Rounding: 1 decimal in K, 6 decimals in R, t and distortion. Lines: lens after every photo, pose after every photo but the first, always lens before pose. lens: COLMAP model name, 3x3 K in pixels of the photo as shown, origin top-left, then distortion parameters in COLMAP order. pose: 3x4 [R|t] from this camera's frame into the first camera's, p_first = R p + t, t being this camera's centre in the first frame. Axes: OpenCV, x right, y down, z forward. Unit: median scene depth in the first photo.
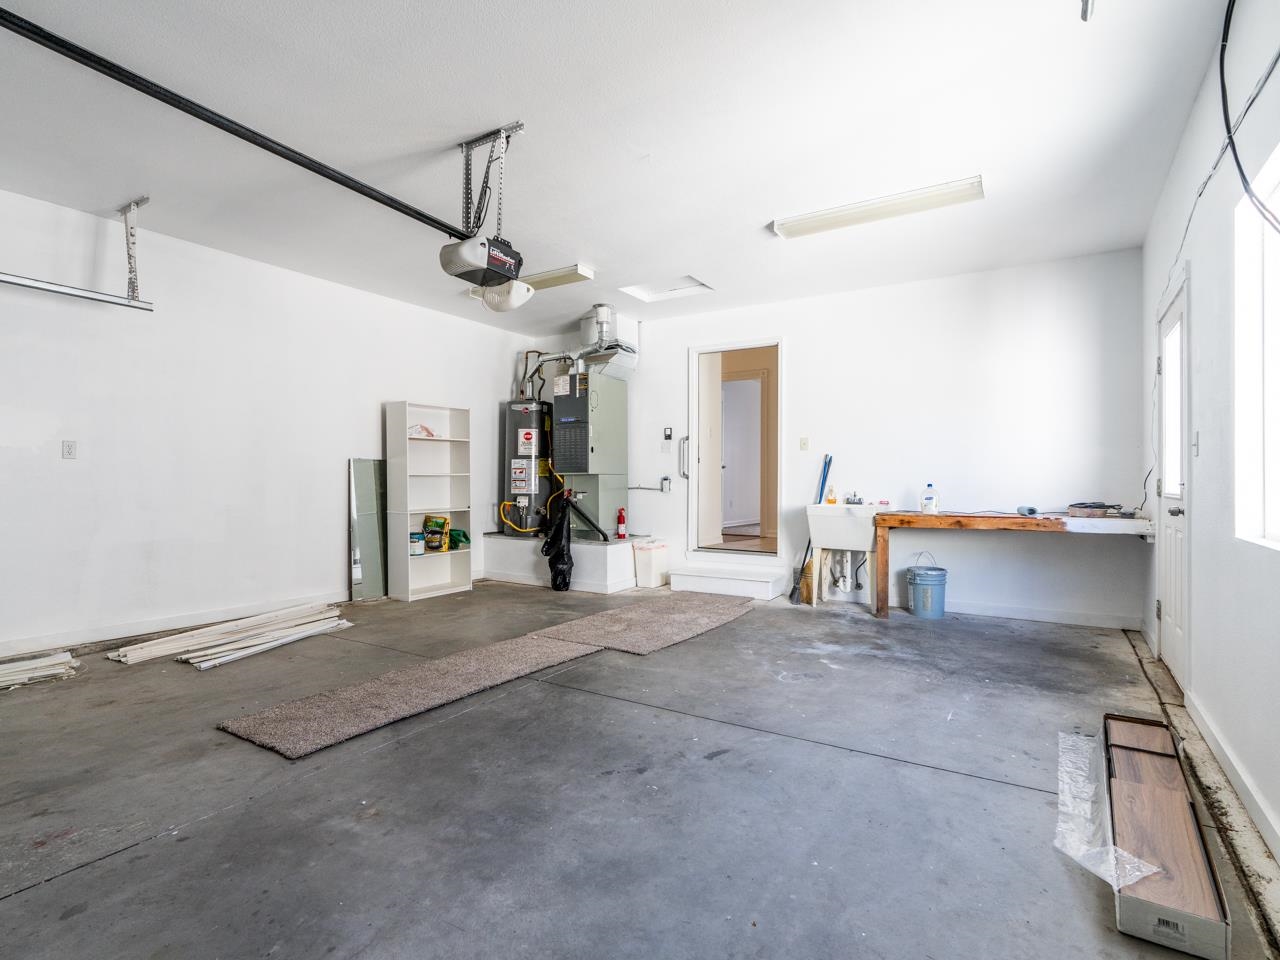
lens RADIAL K [[661.9, 0, 642.1], [0, 661.9, 478.9], [0, 0, 1]] dist [-0.006166, 0.003407]
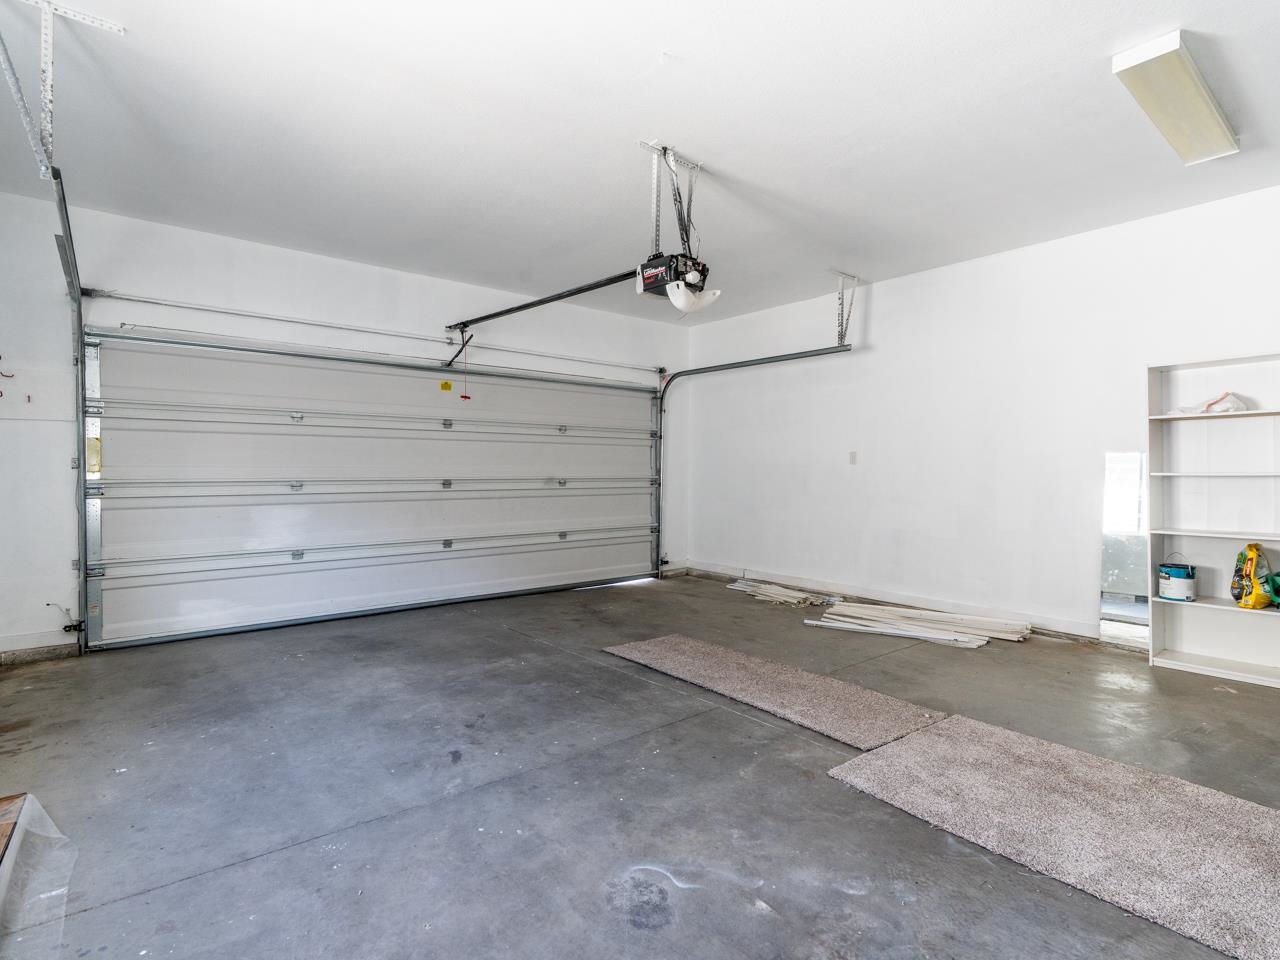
lens RADIAL K [[661.9, 0, 644.1], [0, 661.9, 477.7], [0, 0, 1]] dist [-0.006166, 0.003407]
pose [[-0.330157, 0.002436, -0.943923, 0.884230], [-0.002763, 0.999990, 0.003547, -0.007283], [0.943922, 0.003779, -0.330147, 1.472631]]
